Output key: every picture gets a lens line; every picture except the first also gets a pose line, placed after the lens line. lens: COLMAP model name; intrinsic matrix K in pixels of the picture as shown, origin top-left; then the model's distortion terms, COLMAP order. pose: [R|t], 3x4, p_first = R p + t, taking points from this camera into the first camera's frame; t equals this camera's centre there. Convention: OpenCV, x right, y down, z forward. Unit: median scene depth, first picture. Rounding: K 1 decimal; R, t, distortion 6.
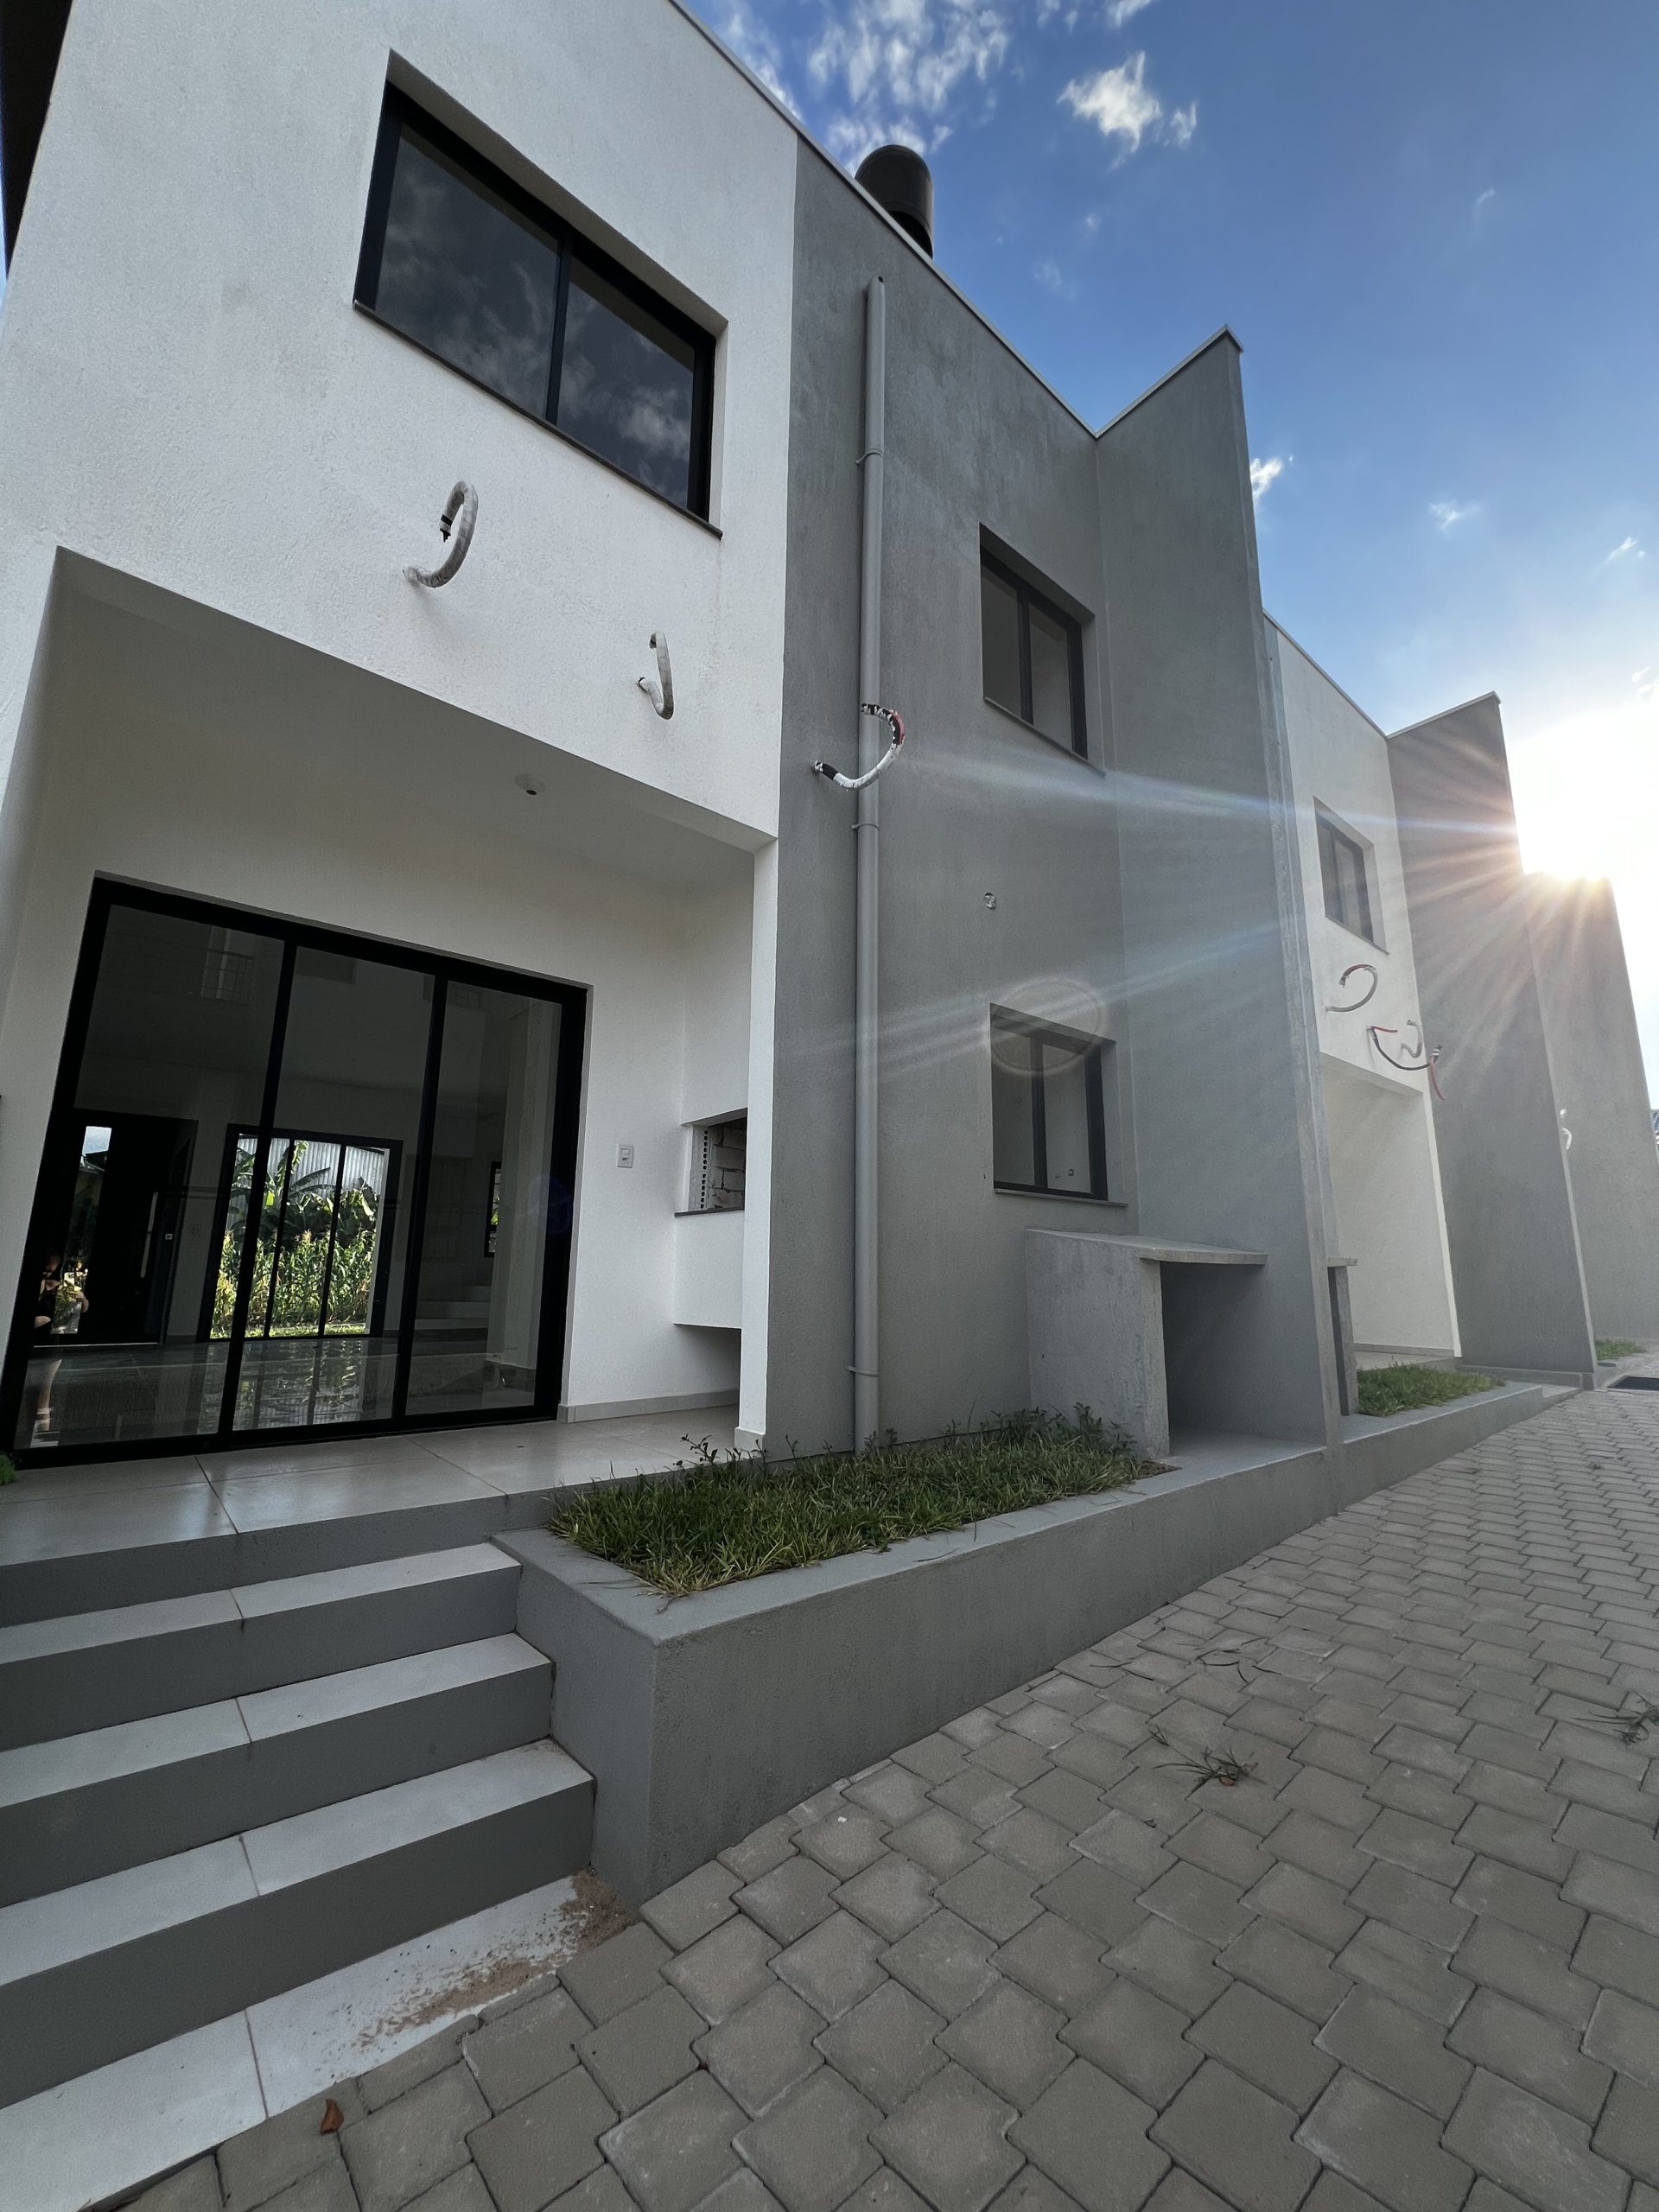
lens RADIAL K [[876.0, 0, 829.9], [0, 876.0, 1110.3], [0, 0, 1]] dist [-0.003306, 0.001109]
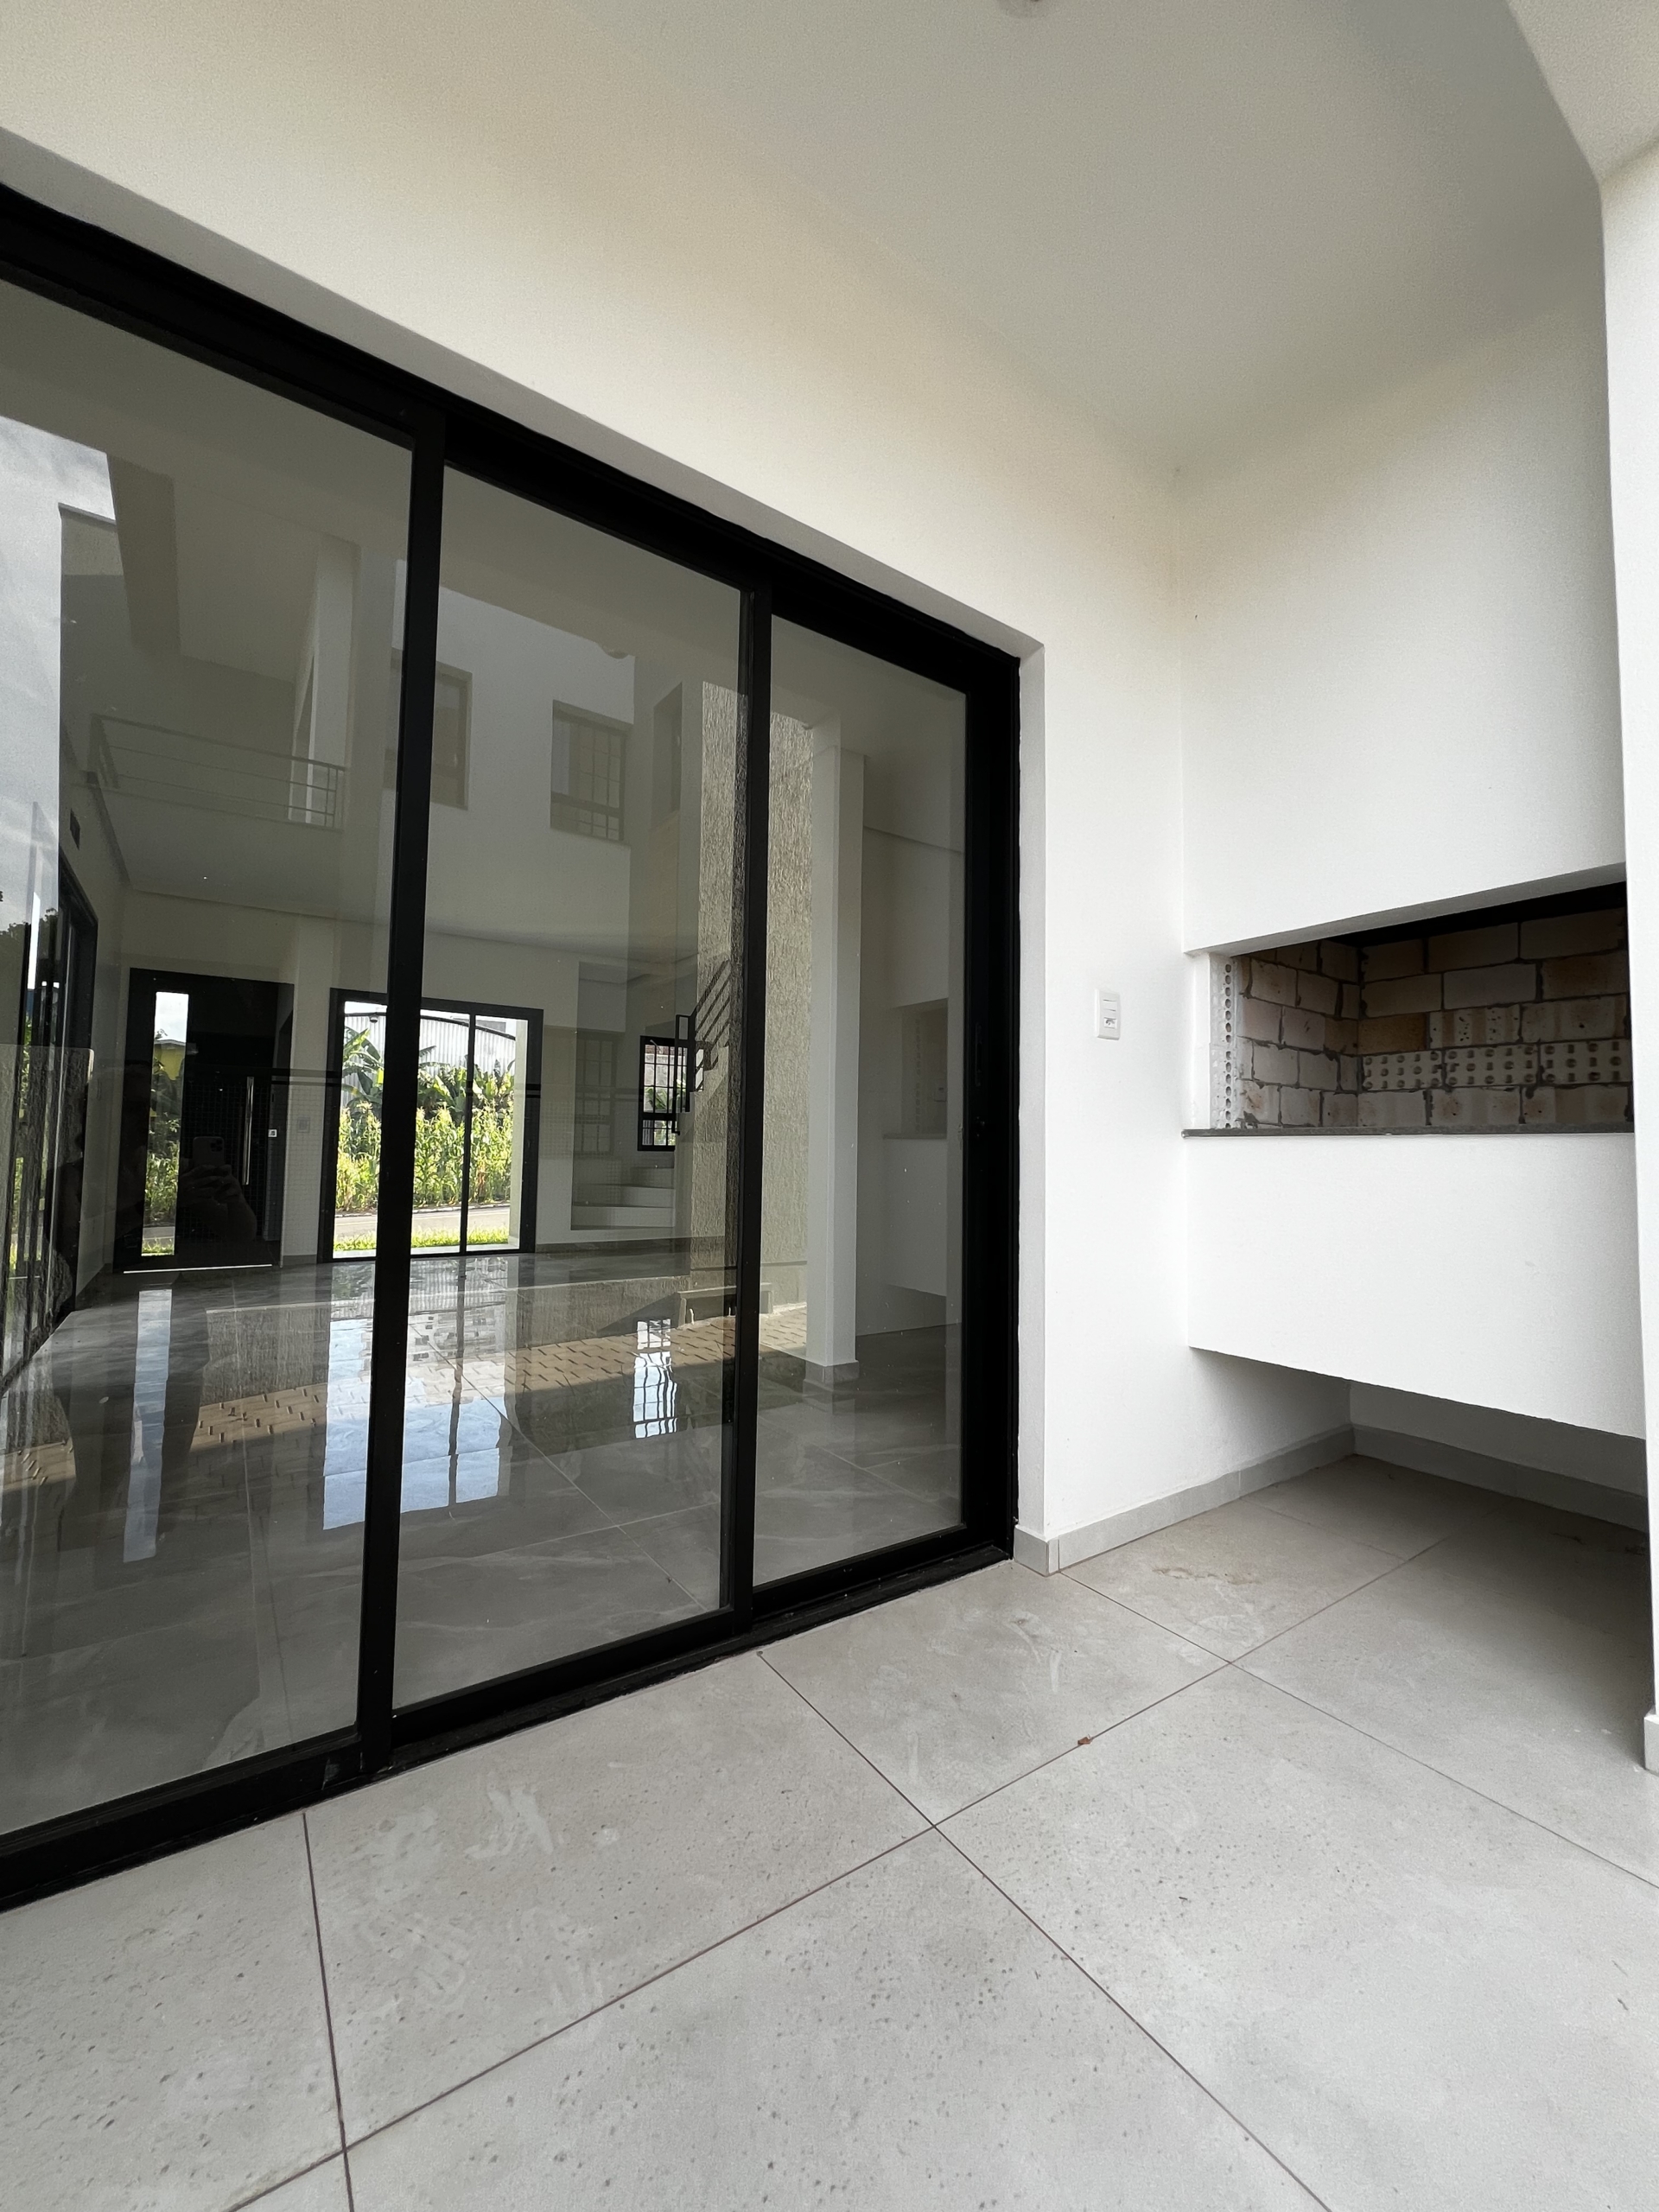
lens RADIAL K [[876.0, 0, 828.3], [0, 876.0, 1108.9], [0, 0, 1]] dist [-0.003306, 0.001109]
pose [[0.995677, 0.001294, -0.092874, -0.186135], [0.011763, 0.990095, 0.139903, 0.018603], [0.092135, -0.140391, 0.985800, 0.275784]]
